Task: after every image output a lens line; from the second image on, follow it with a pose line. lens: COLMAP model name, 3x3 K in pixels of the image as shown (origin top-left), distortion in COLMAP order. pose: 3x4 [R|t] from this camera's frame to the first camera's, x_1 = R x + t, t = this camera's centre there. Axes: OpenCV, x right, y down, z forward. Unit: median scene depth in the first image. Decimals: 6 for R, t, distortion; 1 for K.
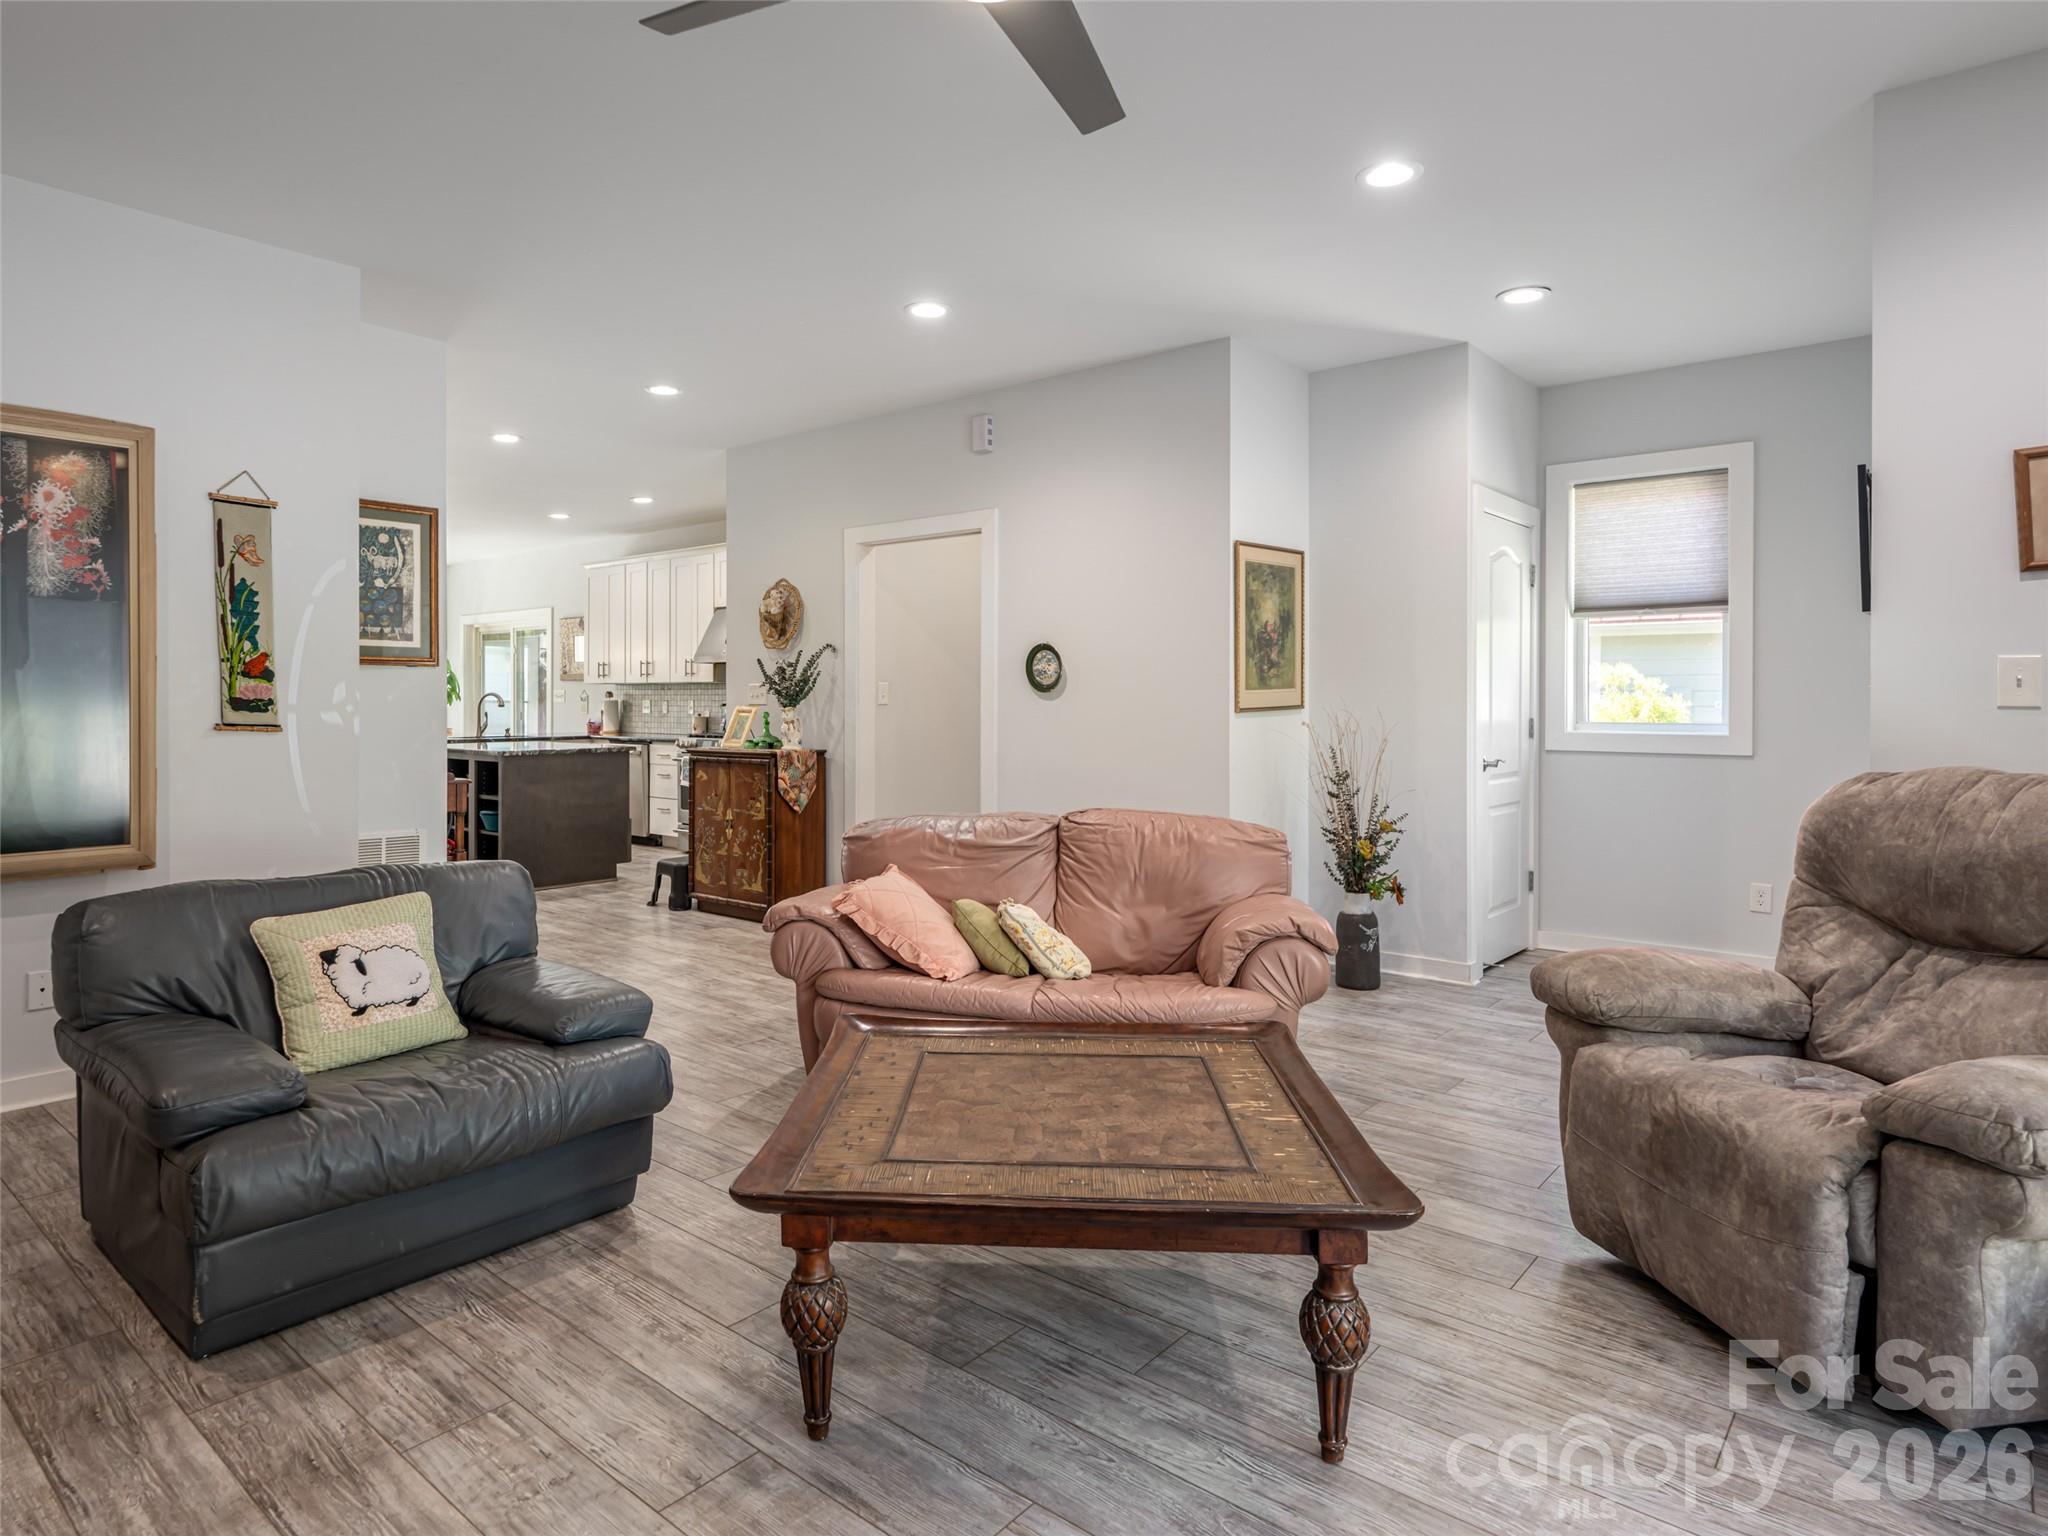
lens RADIAL K [[1202.1, 0, 963.0], [0, 1202.1, 710.9], [0, 0, 1]] dist [-0.005087, 0.000810]
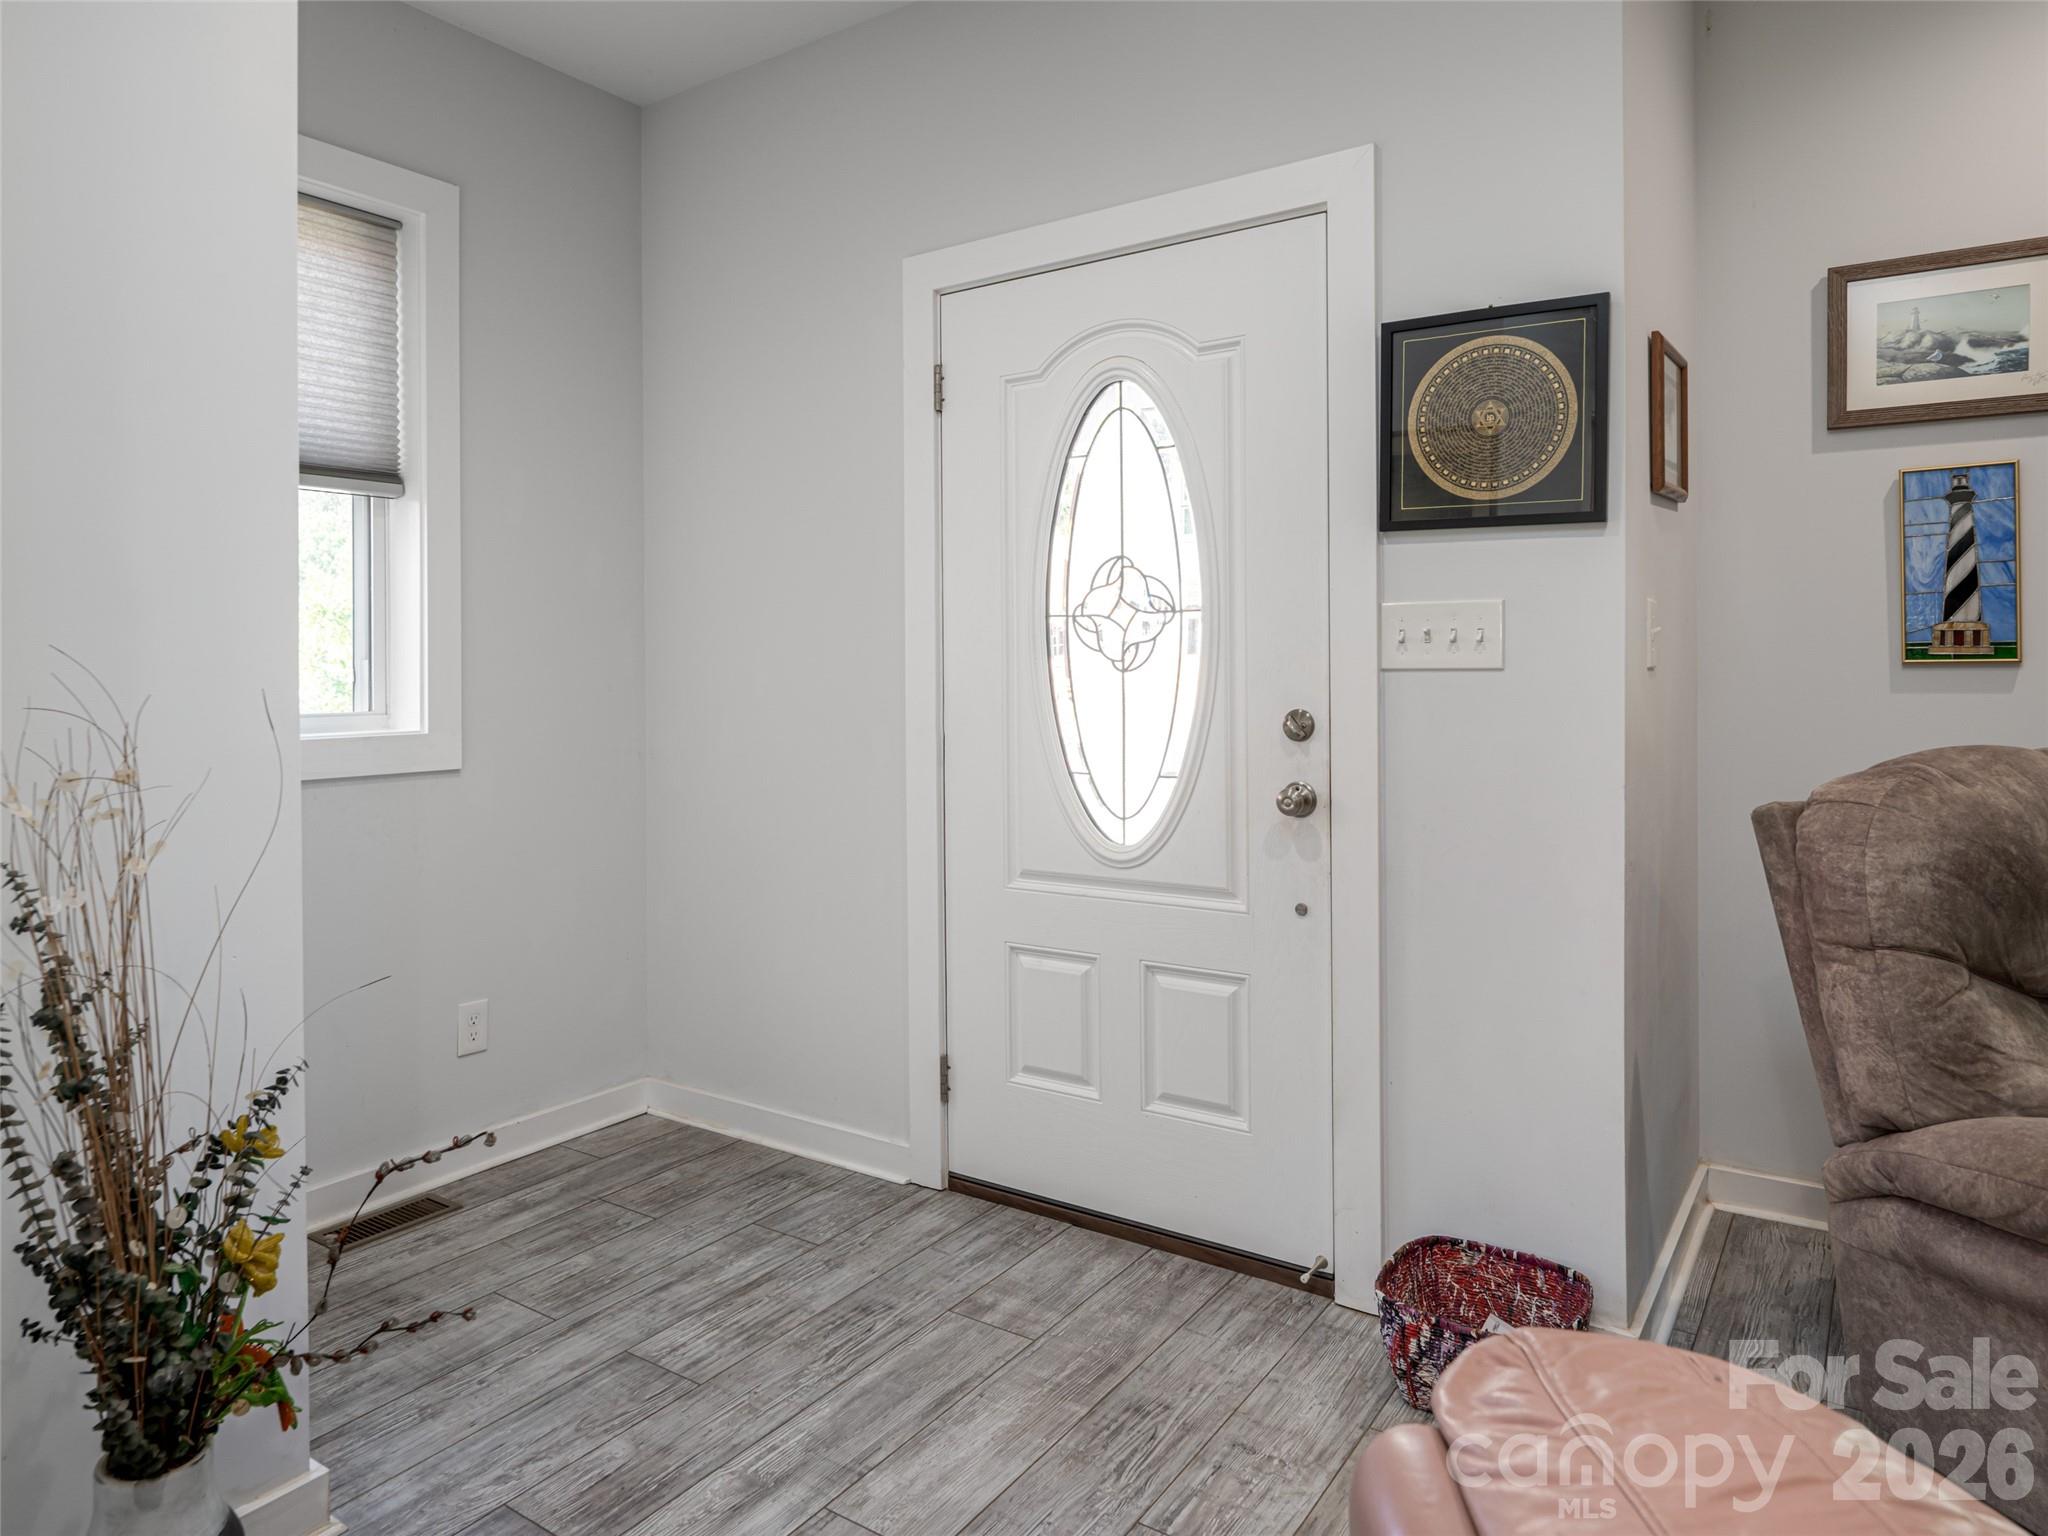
lens RADIAL K [[1294.1, 0, 1011.8], [0, 1294.1, 670.6], [0, 0, 1]] dist [-0.002218, 0.000192]
pose [[-0.118245, -0.003887, 0.992977, 0.074316], [0.014958, 0.999872, 0.005695, -0.009631], [-0.992872, 0.015526, -0.118171, 1.246013]]
